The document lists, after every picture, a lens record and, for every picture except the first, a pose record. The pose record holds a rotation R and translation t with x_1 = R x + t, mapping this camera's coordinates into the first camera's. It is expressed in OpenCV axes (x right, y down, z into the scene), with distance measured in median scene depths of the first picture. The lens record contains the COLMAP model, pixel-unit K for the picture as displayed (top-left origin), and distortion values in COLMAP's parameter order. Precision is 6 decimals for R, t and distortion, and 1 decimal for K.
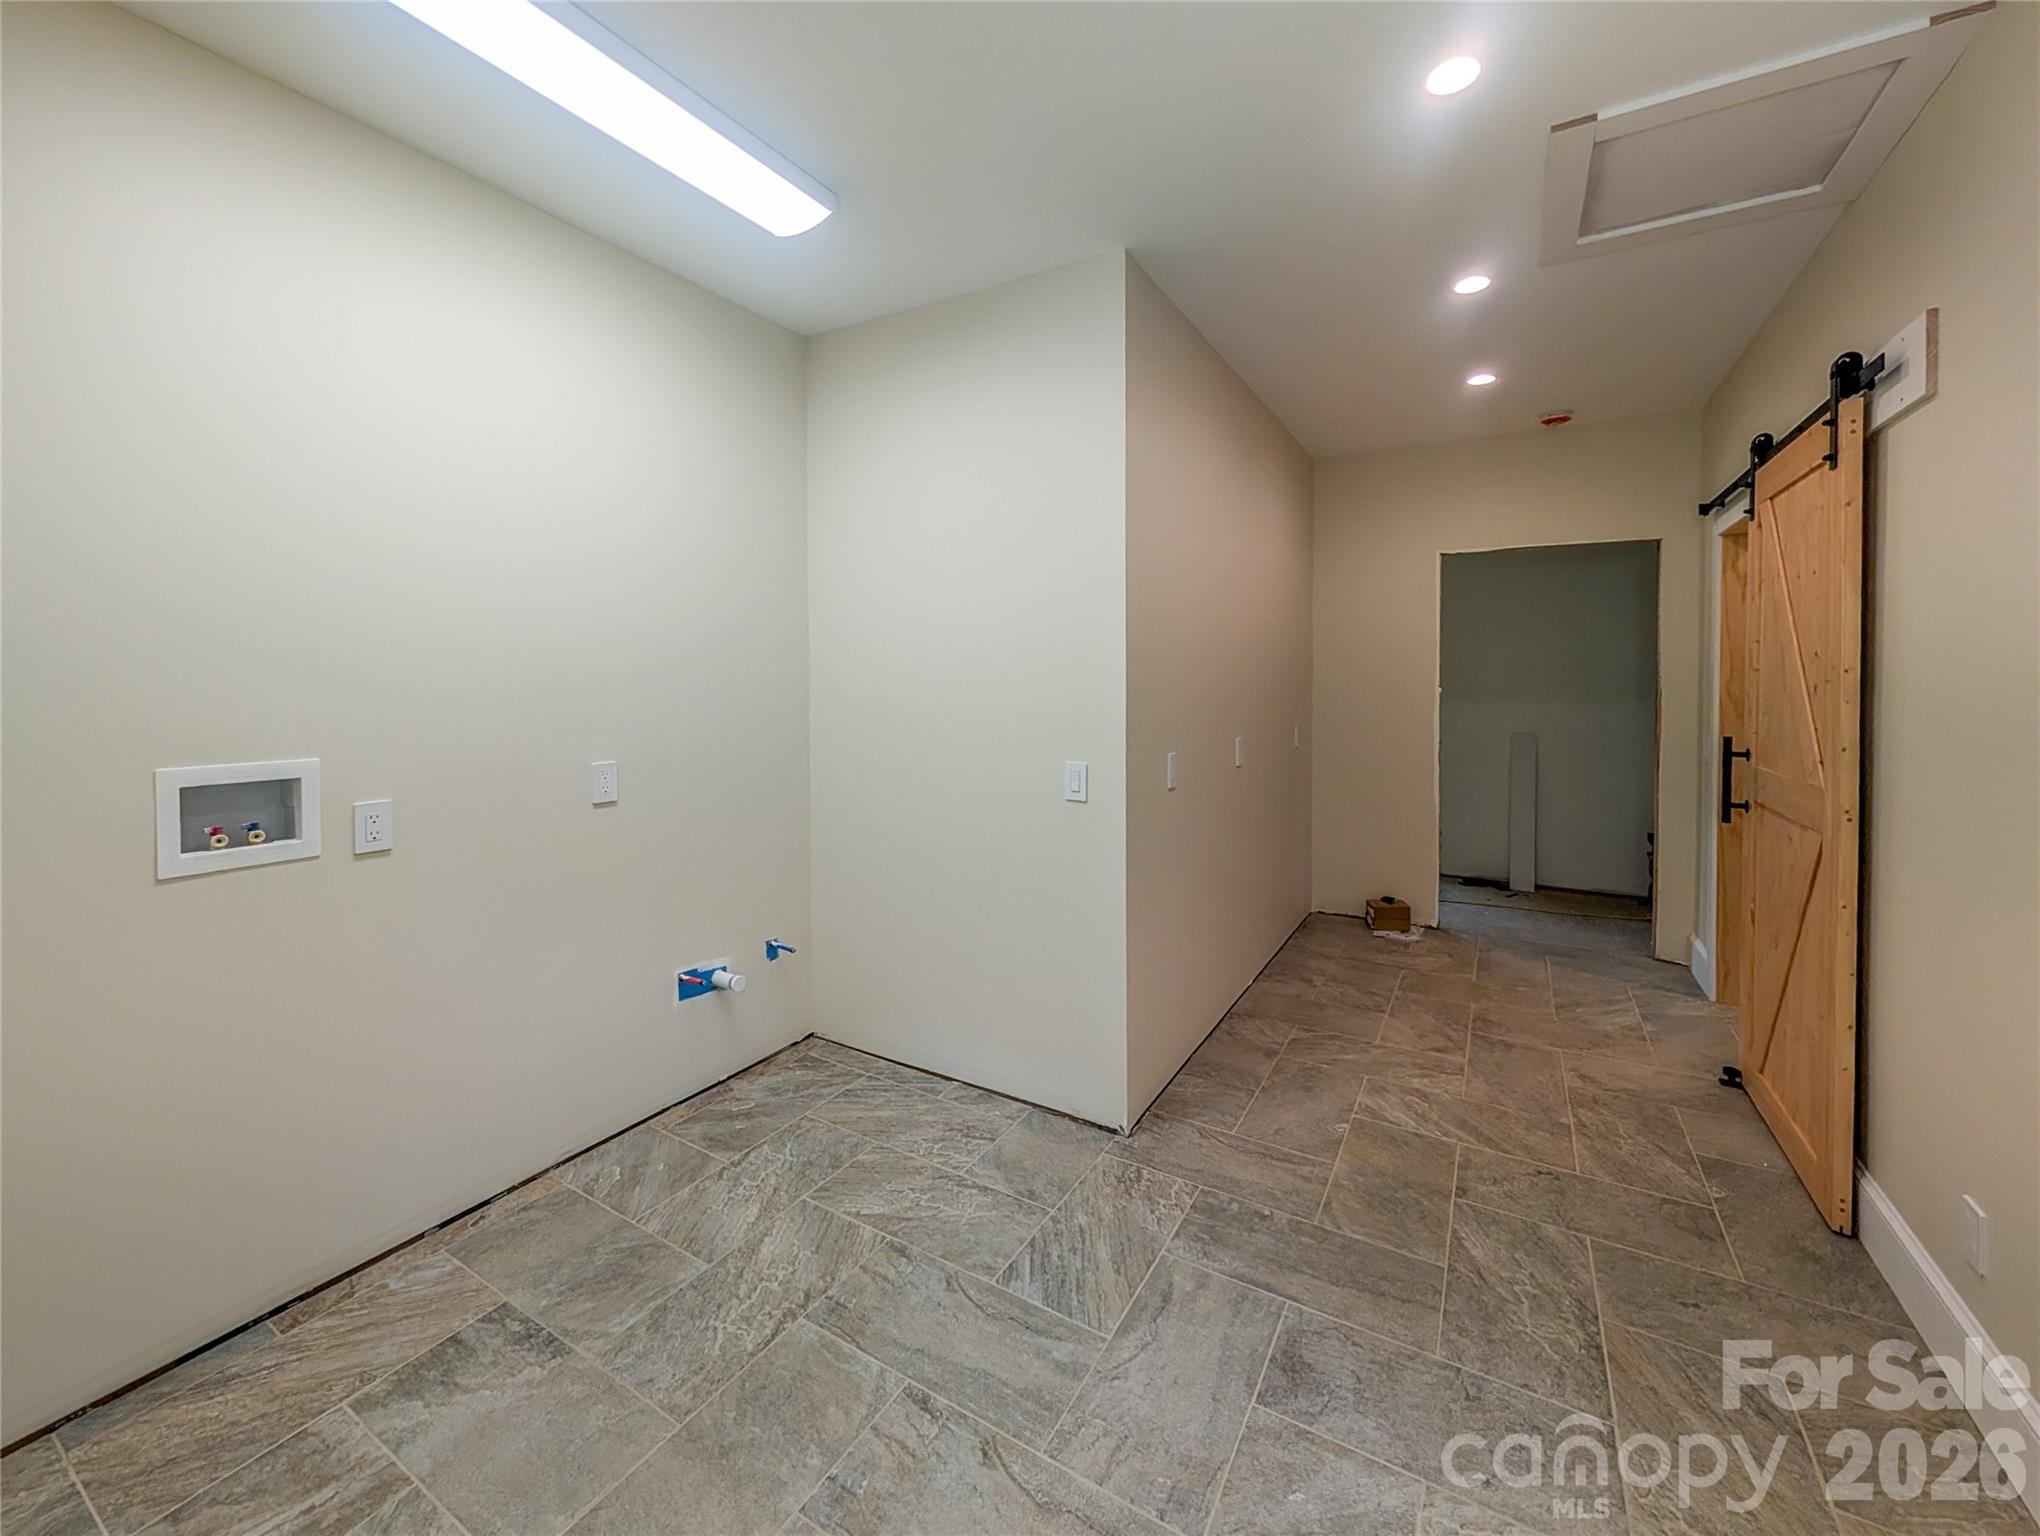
lens RADIAL K [[780.7, 0, 1022.2], [0, 780.7, 772.4], [0, 0, 1]] dist [0.000845, 0.000274]
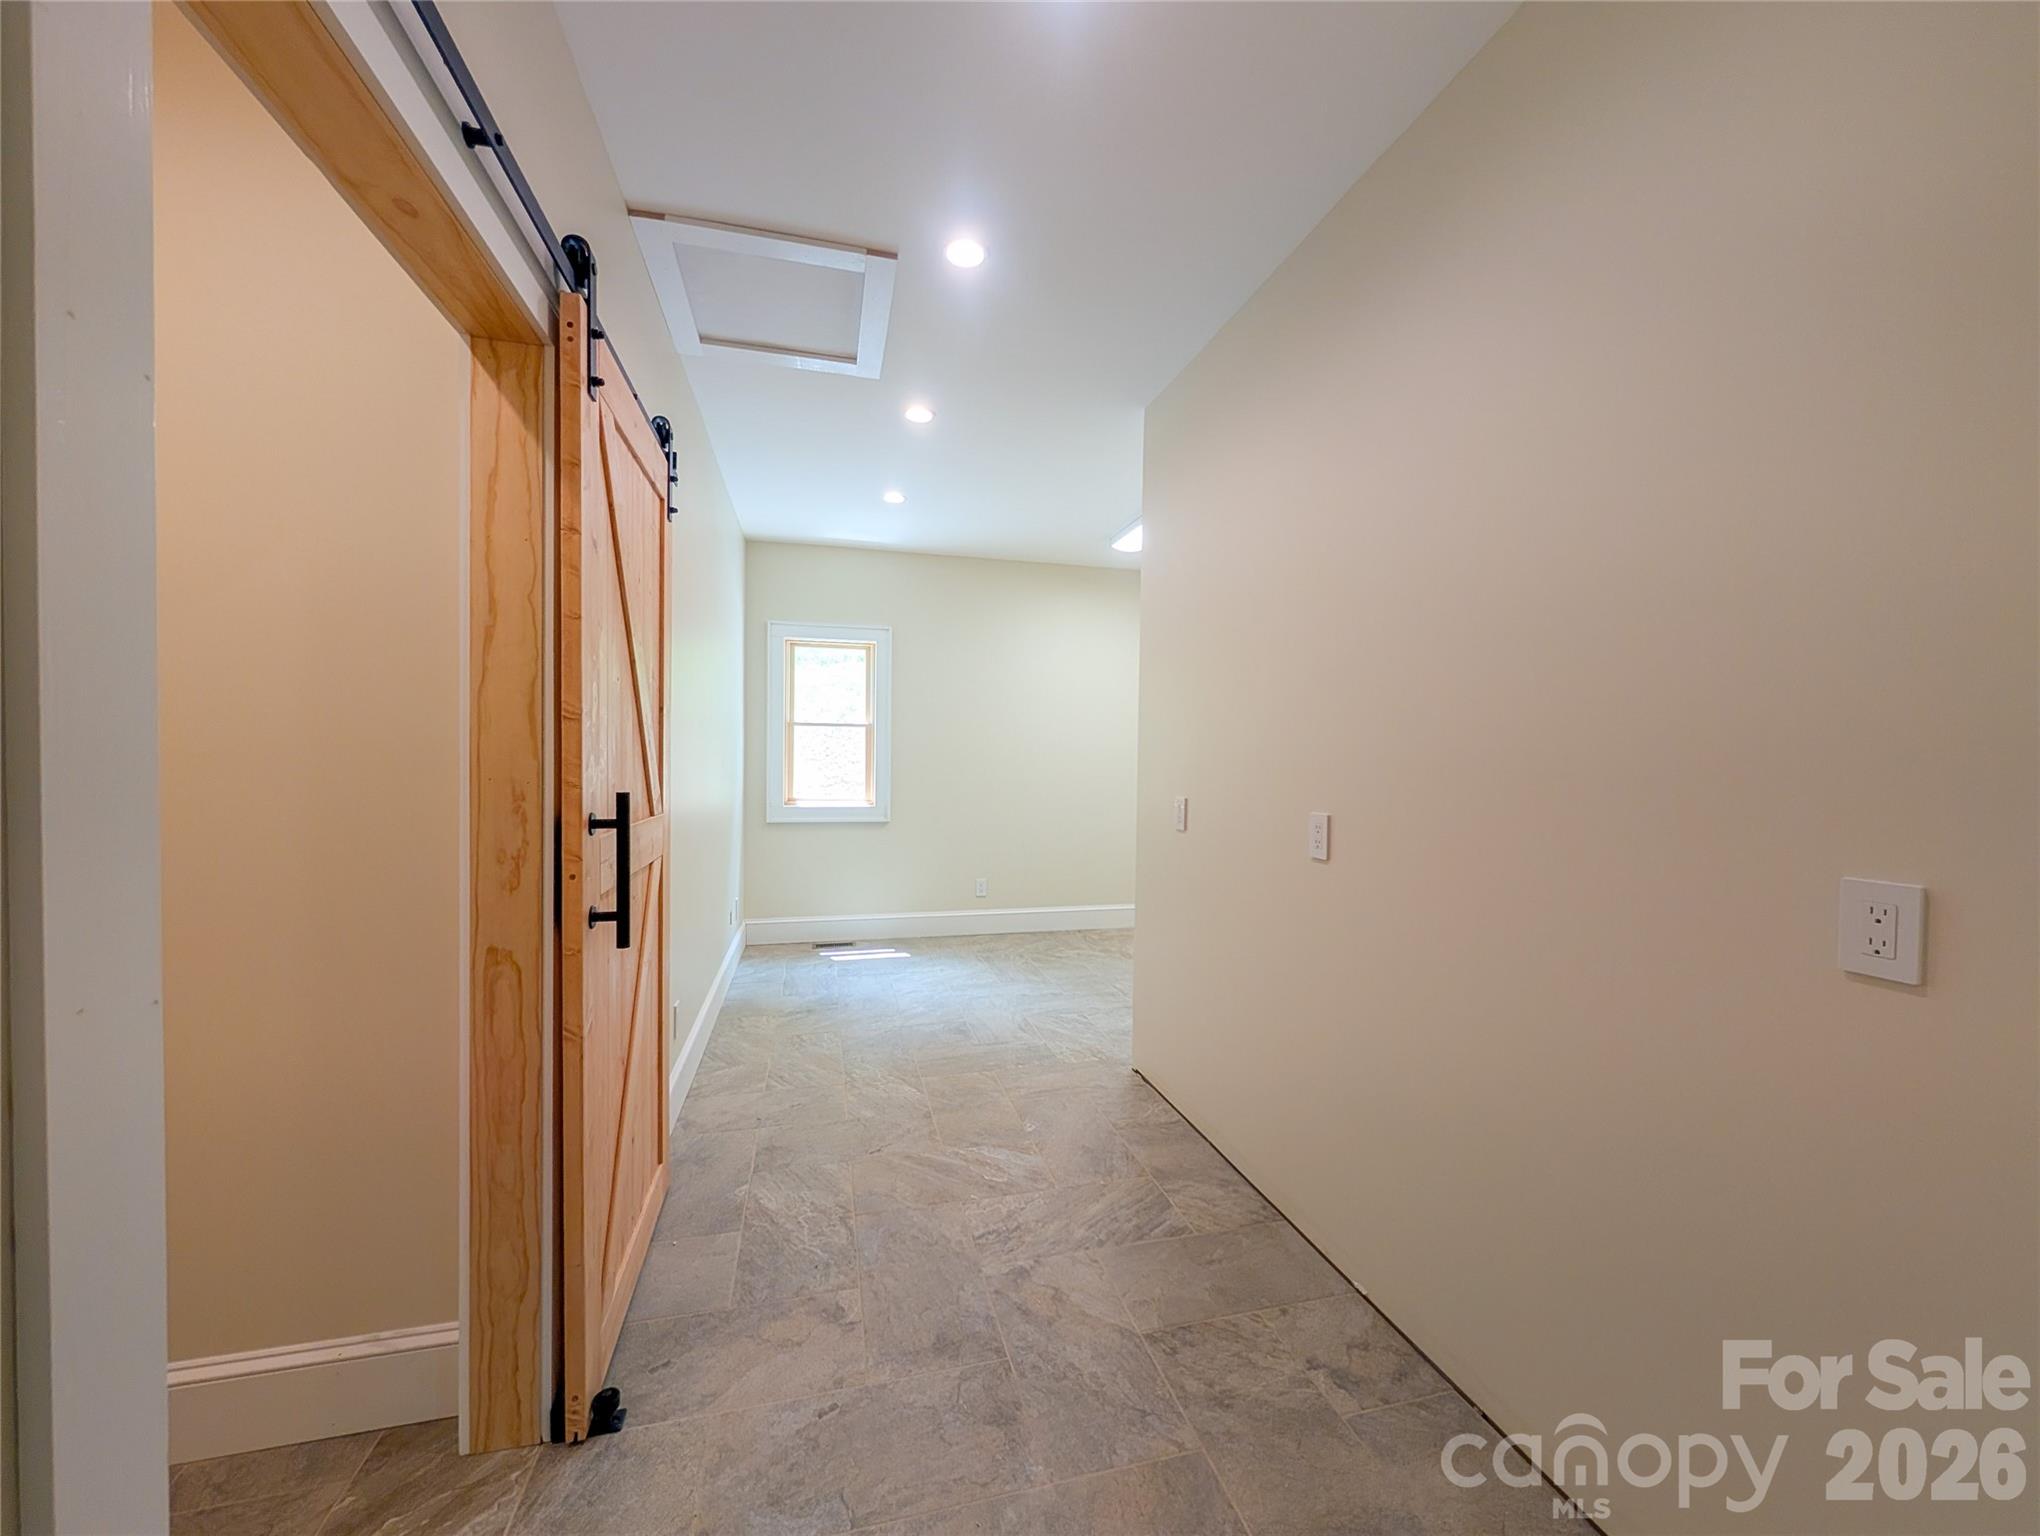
lens RADIAL K [[773.3, 0, 1021.0], [0, 773.3, 773.7], [0, 0, 1]] dist [-0.001610, 0.000093]
pose [[-0.691821, 0.006378, -0.722041, 1.167835], [-0.101166, 0.989242, 0.105670, -0.151278], [0.714947, 0.146151, -0.683733, 1.614313]]
